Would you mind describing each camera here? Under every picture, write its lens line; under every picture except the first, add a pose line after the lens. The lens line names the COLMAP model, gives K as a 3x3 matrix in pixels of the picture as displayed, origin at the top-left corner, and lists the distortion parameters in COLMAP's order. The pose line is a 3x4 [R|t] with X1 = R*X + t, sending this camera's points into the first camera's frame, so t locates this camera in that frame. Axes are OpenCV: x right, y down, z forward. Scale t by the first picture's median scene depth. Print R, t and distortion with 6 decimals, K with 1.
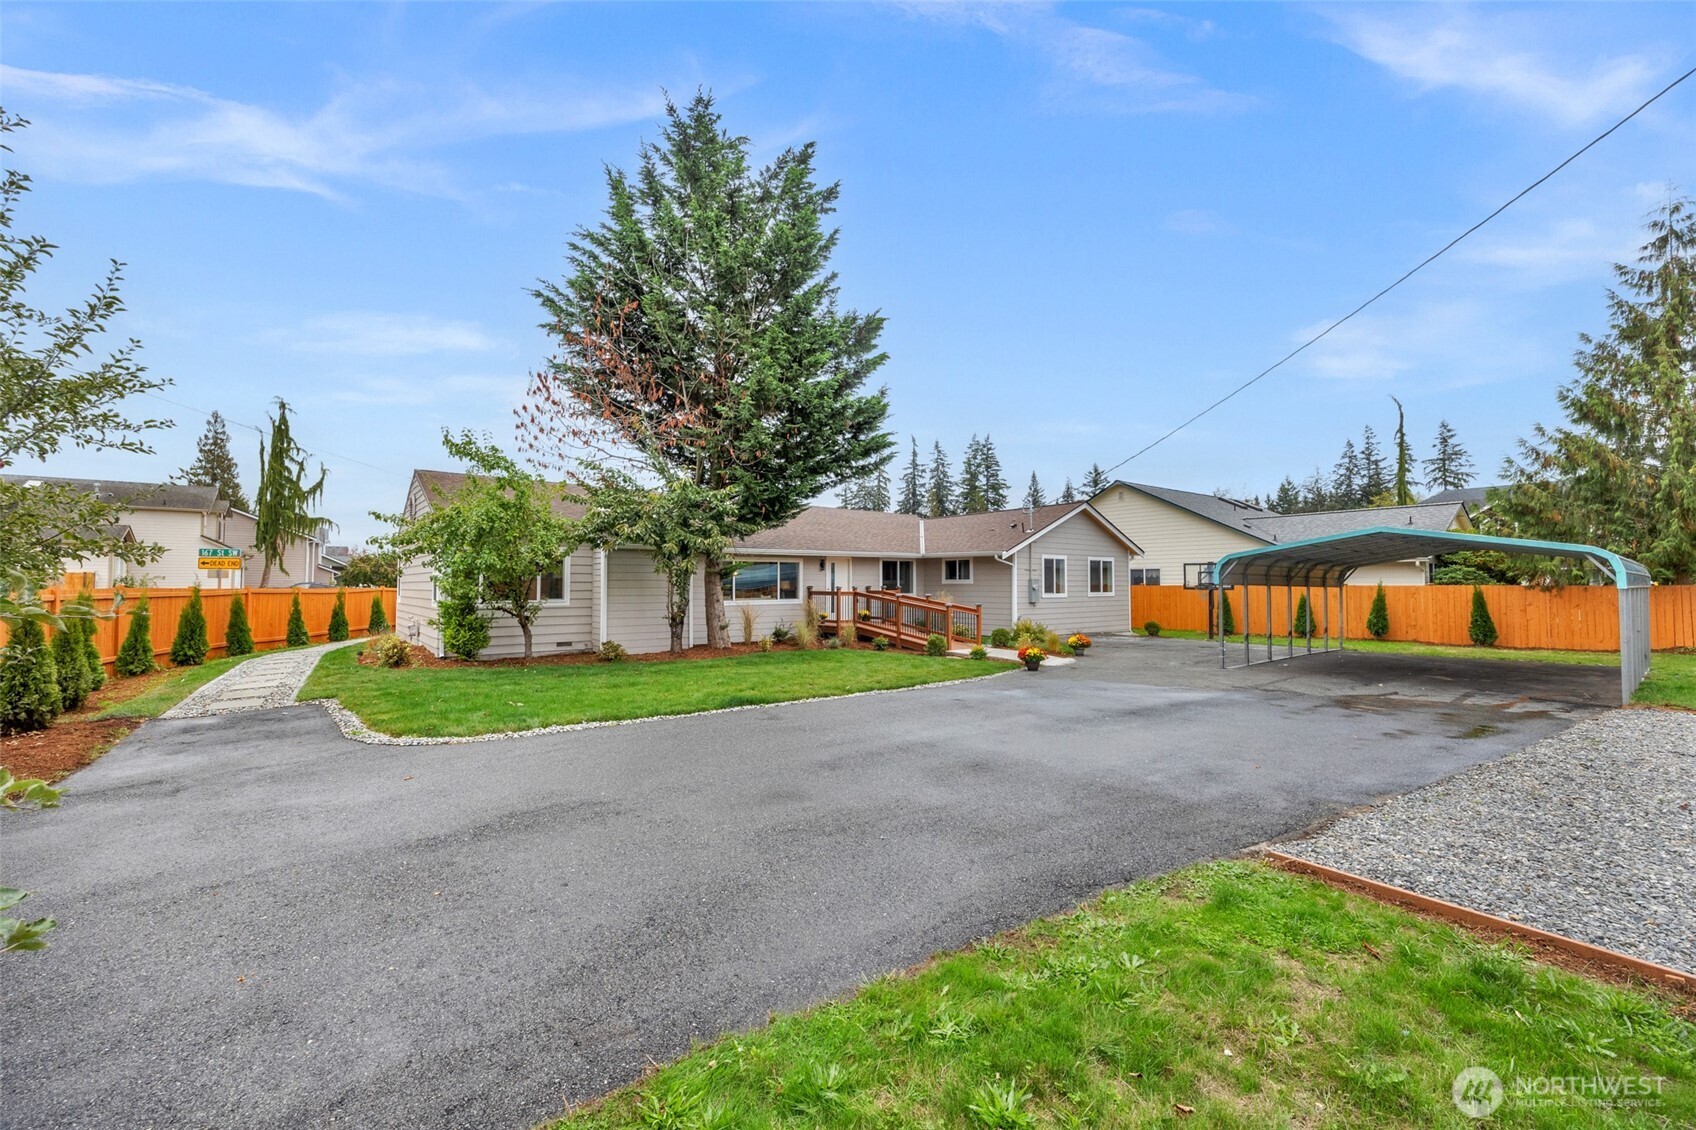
lens RADIAL K [[686.6, 0, 832.4], [0, 686.6, 572.9], [0, 0, 1]] dist [0.002372, -0.001534]
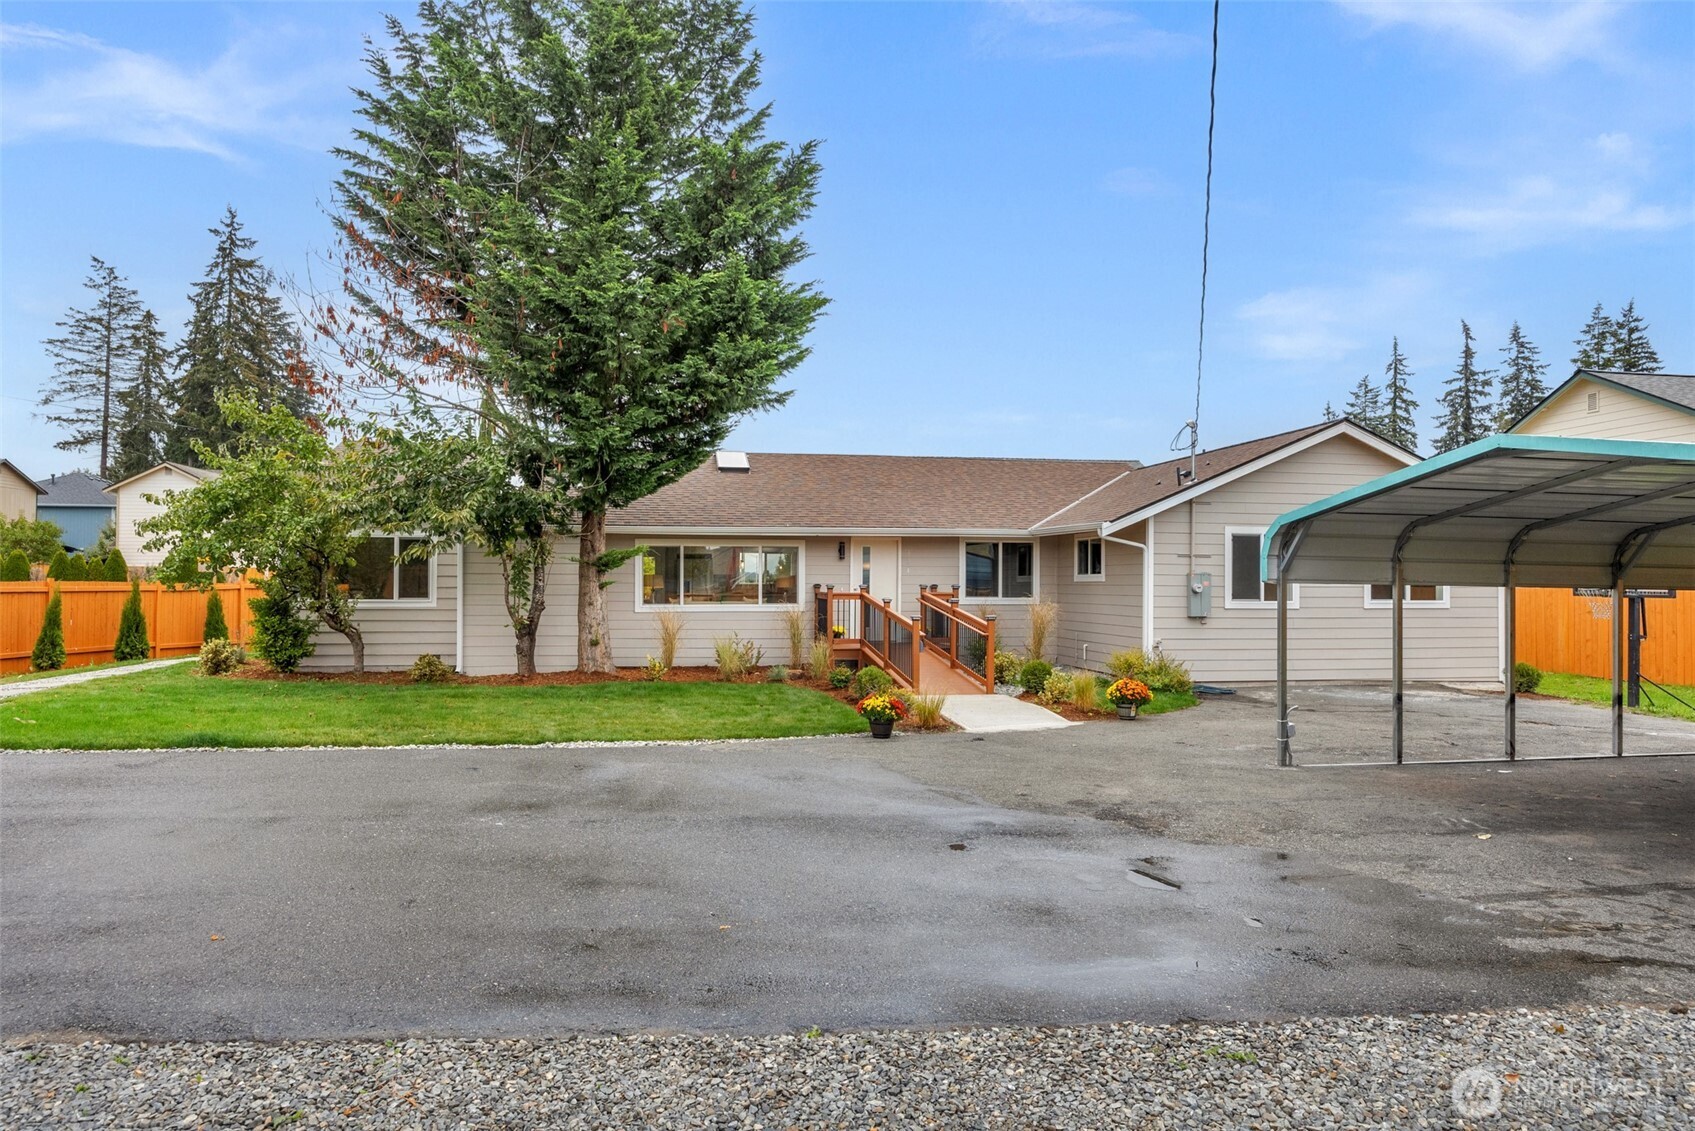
lens RADIAL K [[1017.8, 0, 808.2], [0, 1017.8, 562.3], [0, 0, 1]] dist [-0.024702, 0.007346]
pose [[0.876379, -0.005213, -0.481594, 0.430382], [0.002926, 0.999981, -0.005499, 0.004477], [0.481613, 0.003410, 0.876377, 0.180354]]
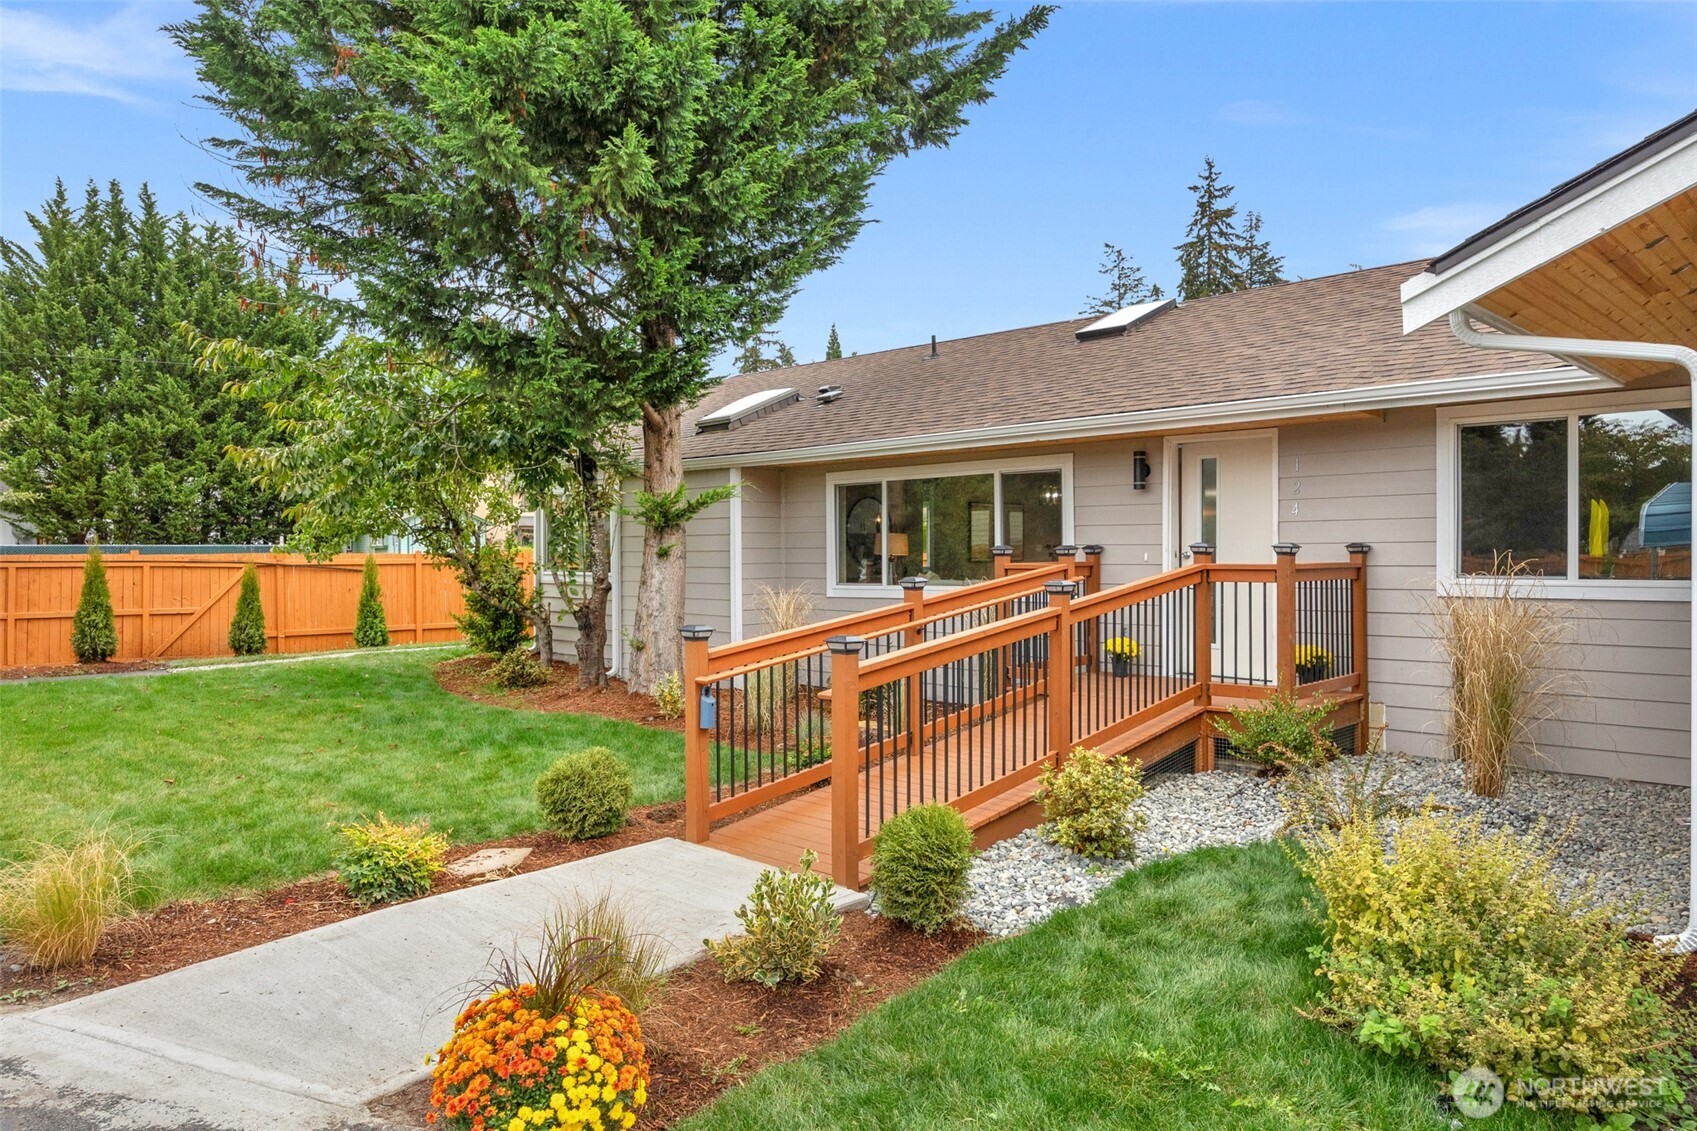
lens RADIAL K [[1103.3, 0, 840.4], [0, 1103.3, 566.3], [0, 0, 1]] dist [-0.009842, 0.000702]
pose [[0.150421, 0.013852, -0.988525, 0.439054], [0.020391, 0.999646, 0.017111, 0.018725], [0.988412, -0.022730, 0.150085, 0.857330]]
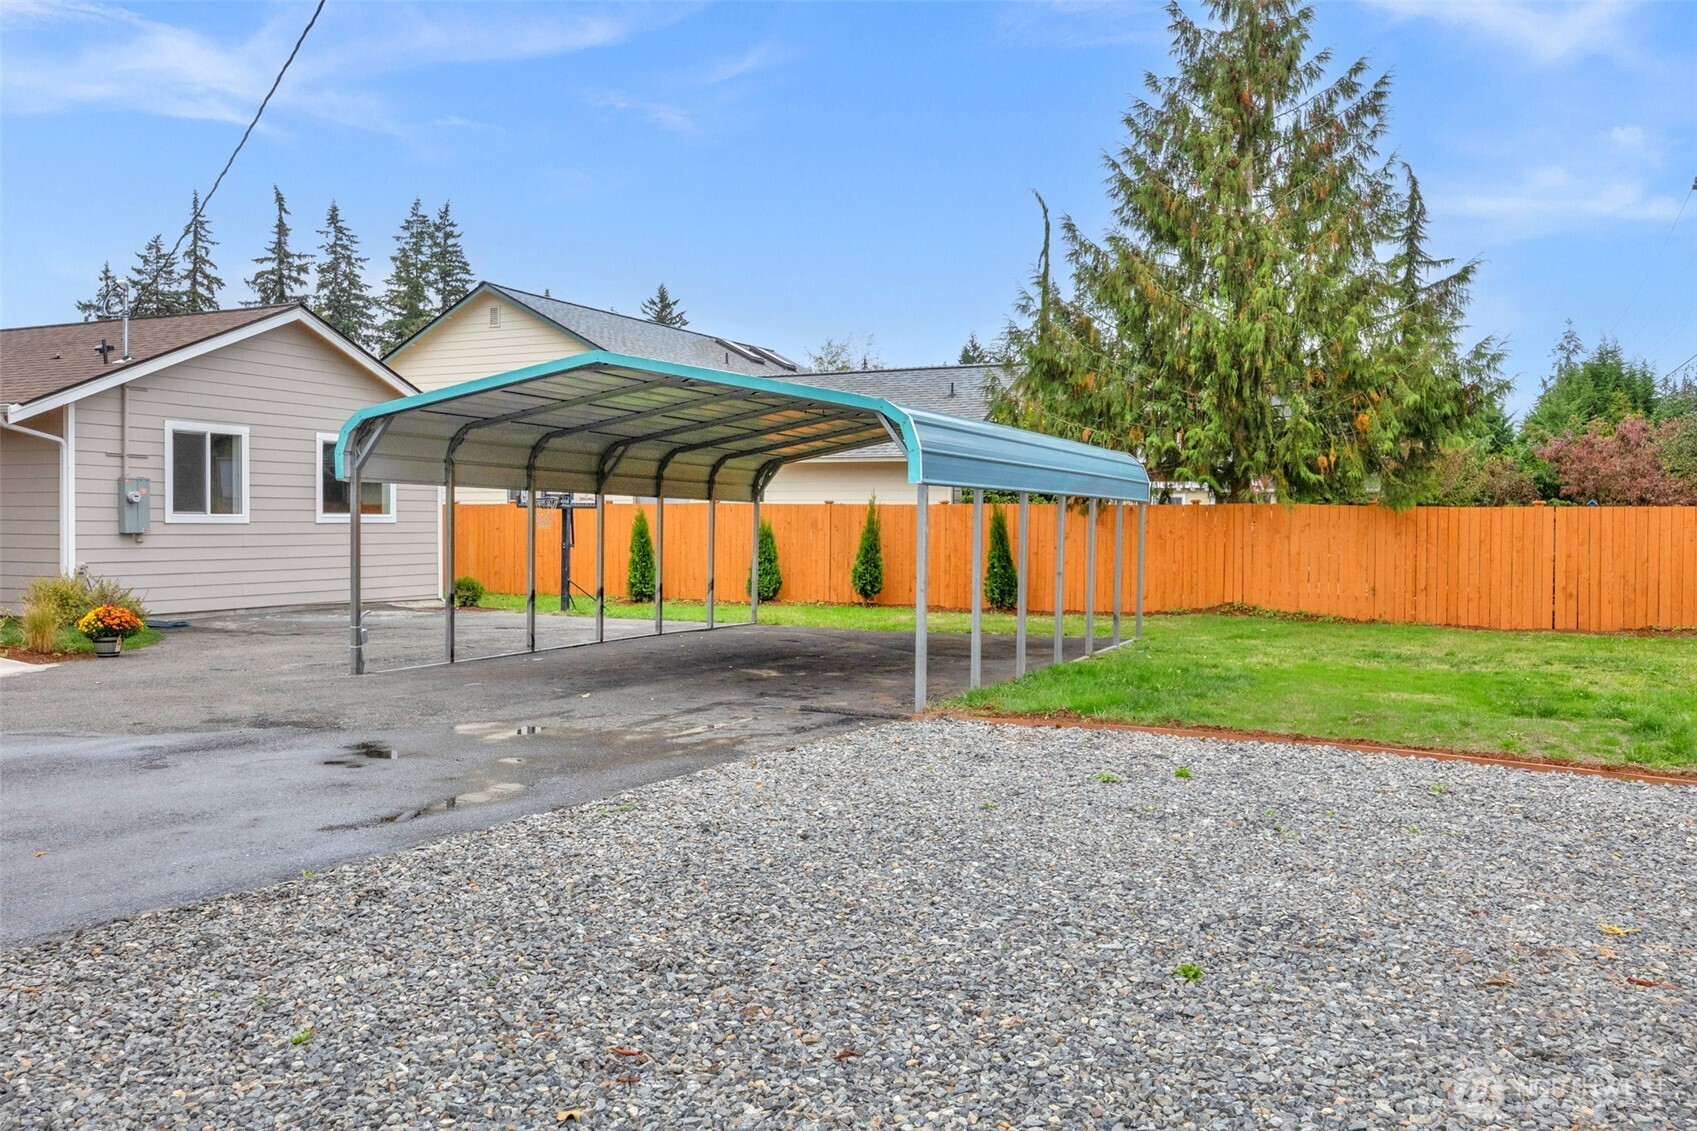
lens RADIAL K [[1369.9, 0, 850.2], [0, 1369.9, 550.5], [0, 0, 1]] dist [0.009646, 0.005059]
pose [[0.886023, -0.004359, 0.463621, 0.309139], [-0.014219, 0.999230, 0.036568, 0.017435], [-0.463423, -0.038992, 0.885279, 0.064409]]
